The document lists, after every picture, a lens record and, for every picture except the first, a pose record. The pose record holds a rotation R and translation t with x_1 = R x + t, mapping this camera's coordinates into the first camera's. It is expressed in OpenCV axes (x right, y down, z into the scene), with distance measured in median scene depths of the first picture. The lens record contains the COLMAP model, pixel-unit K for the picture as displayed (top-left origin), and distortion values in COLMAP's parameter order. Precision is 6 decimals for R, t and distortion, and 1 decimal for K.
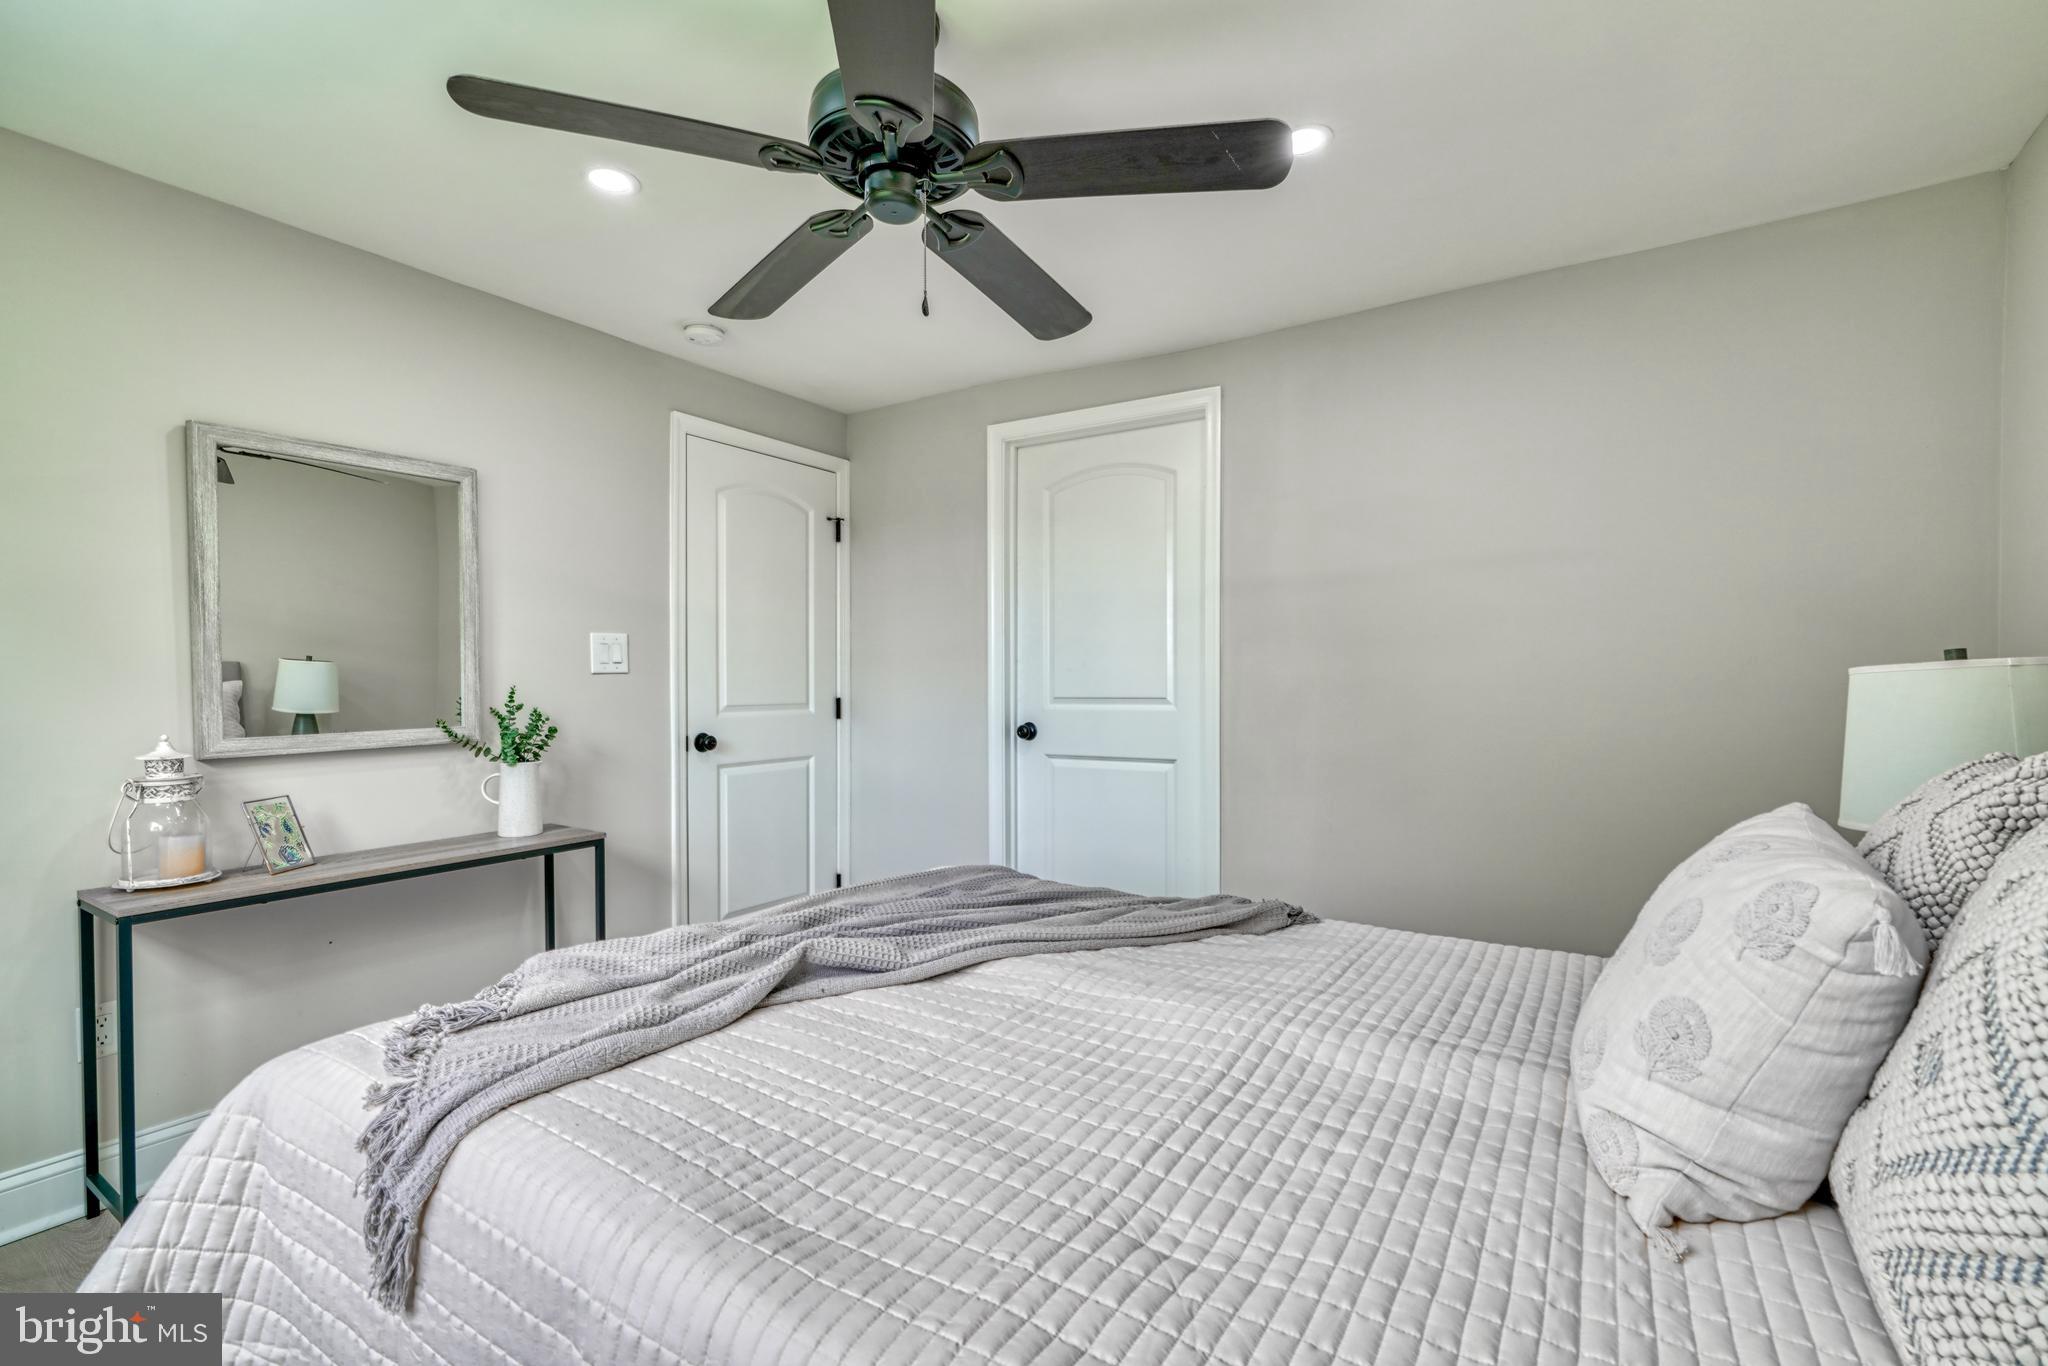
lens RADIAL K [[908.3, 0, 1057.1], [0, 908.3, 699.7], [0, 0, 1]] dist [-0.008882, 0.003910]
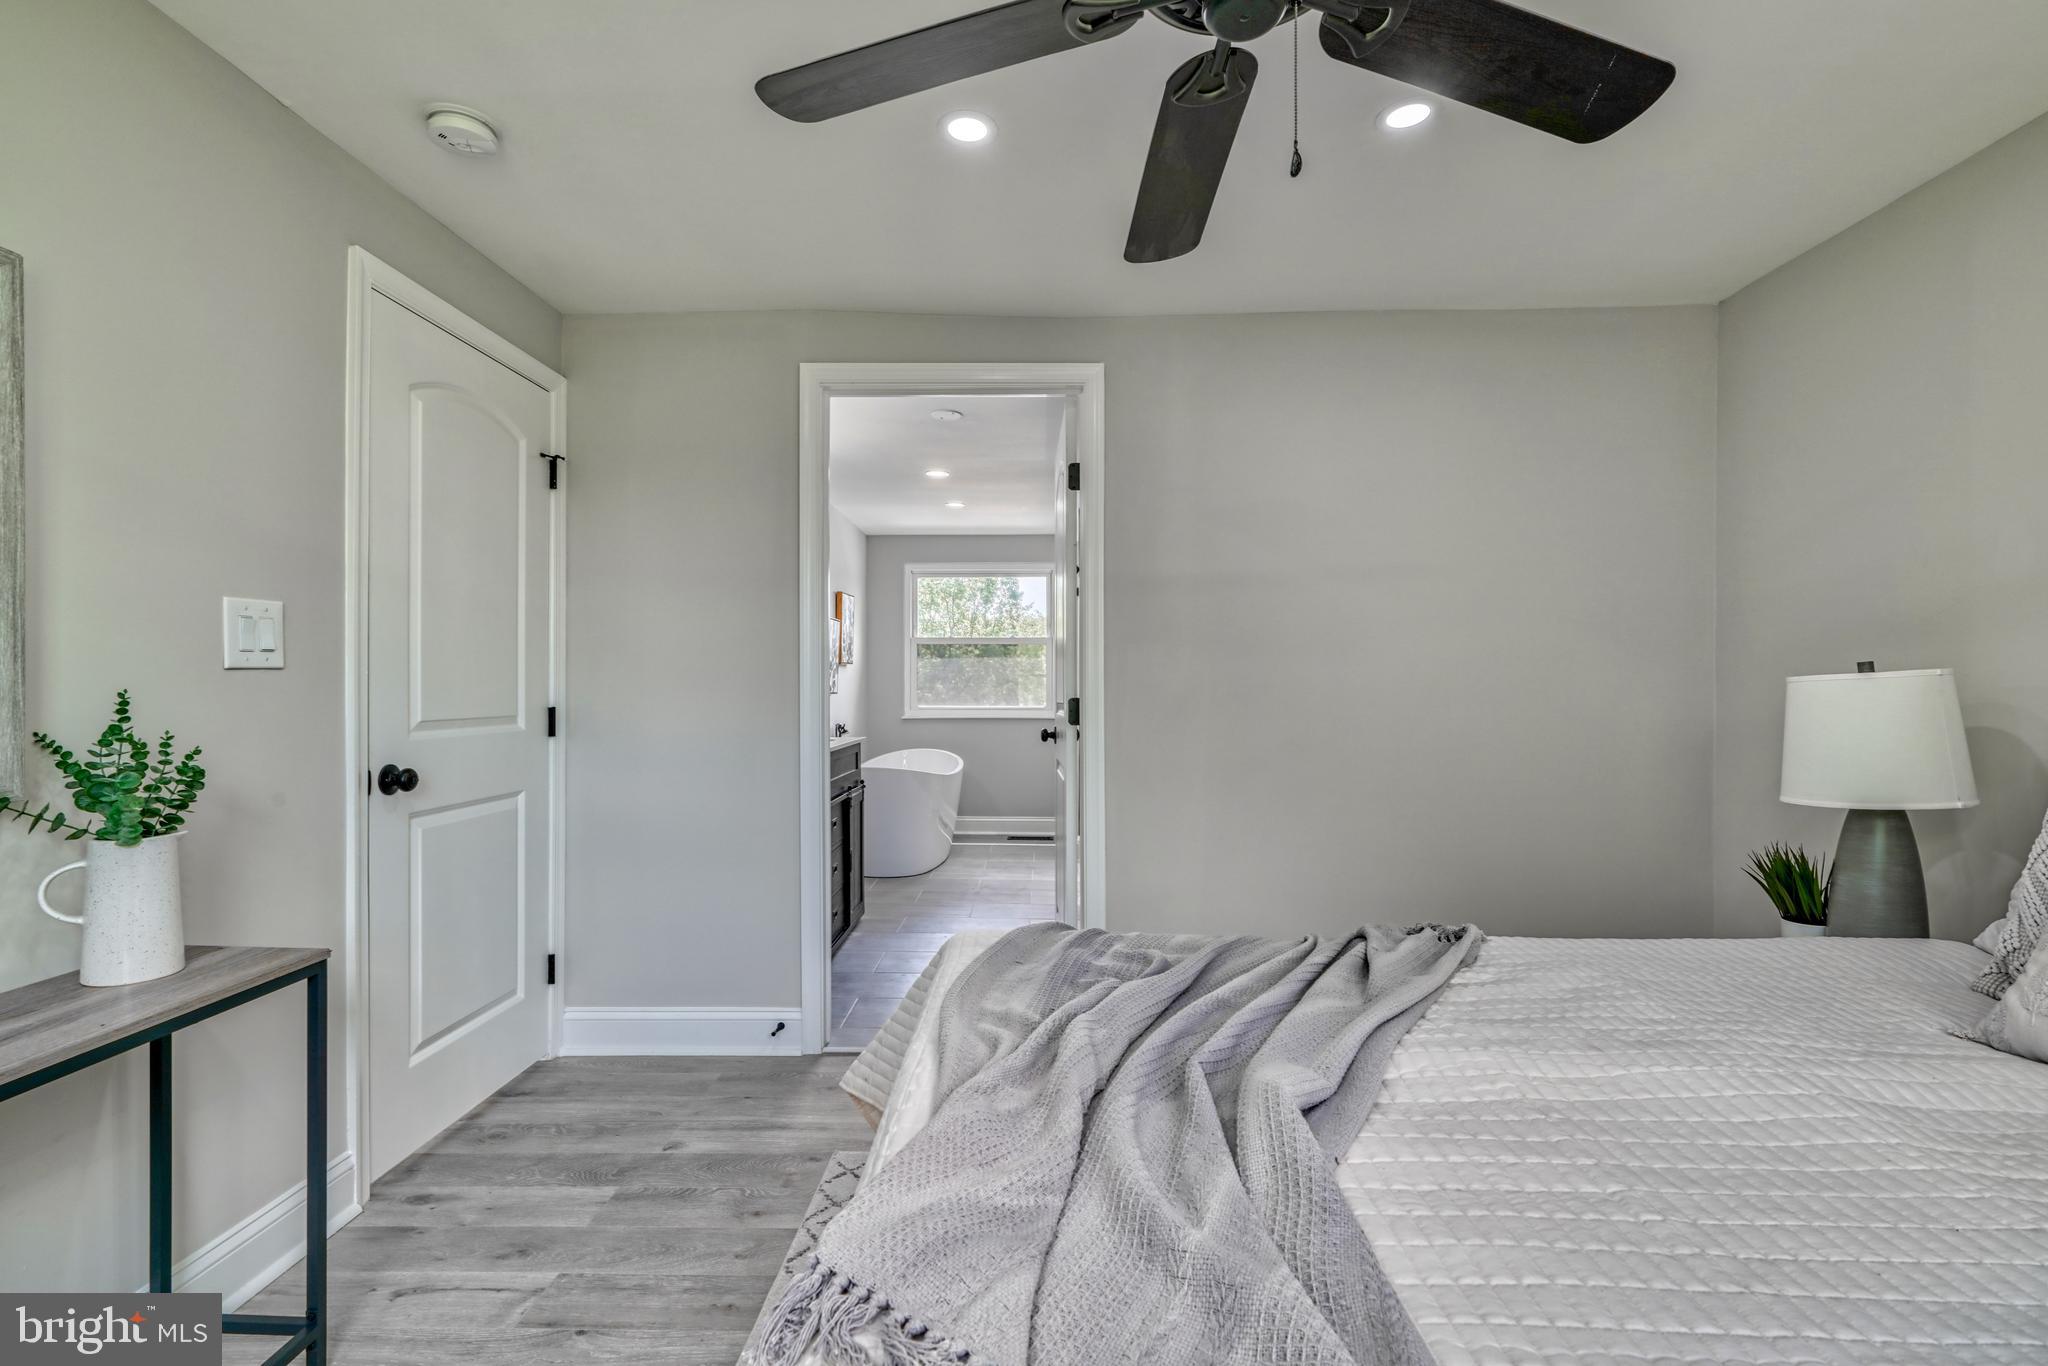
lens RADIAL K [[908.3, 0, 1024.3], [0, 908.3, 699.3], [0, 0, 1]] dist [-0.008882, 0.003910]
pose [[0.863386, -0.004099, 0.504527, -0.403315], [0.007166, 0.999966, -0.004138, -0.004159], [-0.504493, 0.007188, 0.863386, 0.286547]]
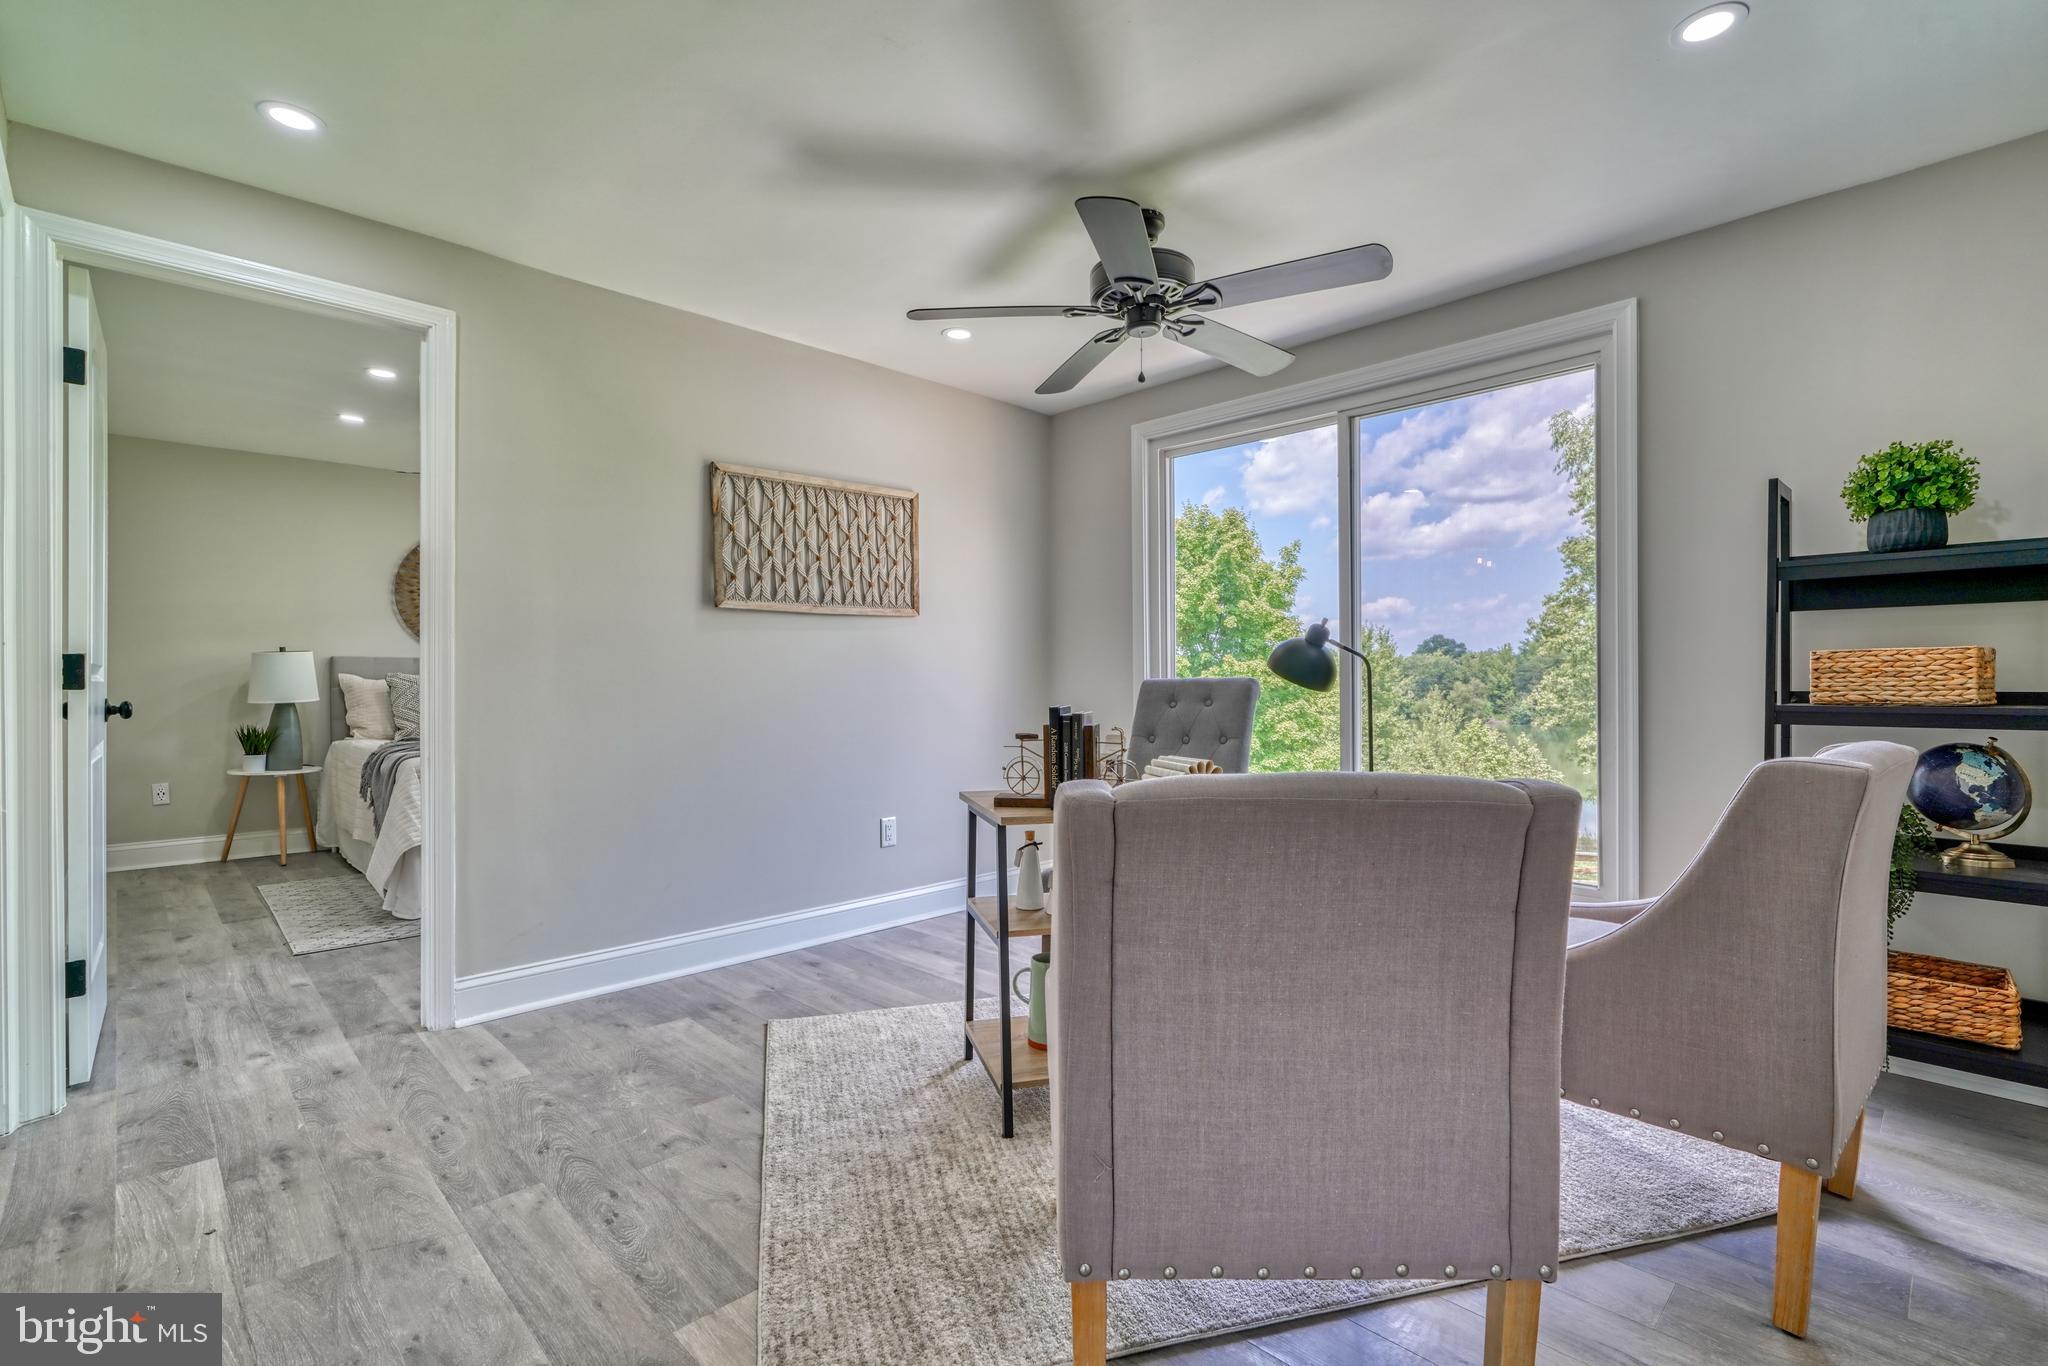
lens RADIAL K [[908.3, 0, 1026.8], [0, 908.3, 680.2], [0, 0, 1]] dist [-0.008882, 0.003910]
pose [[-0.971209, -0.000561, 0.238228, -1.398106], [0.004006, 0.999817, 0.018688, 0.008934], [-0.238195, 0.019104, -0.971029, 2.039454]]
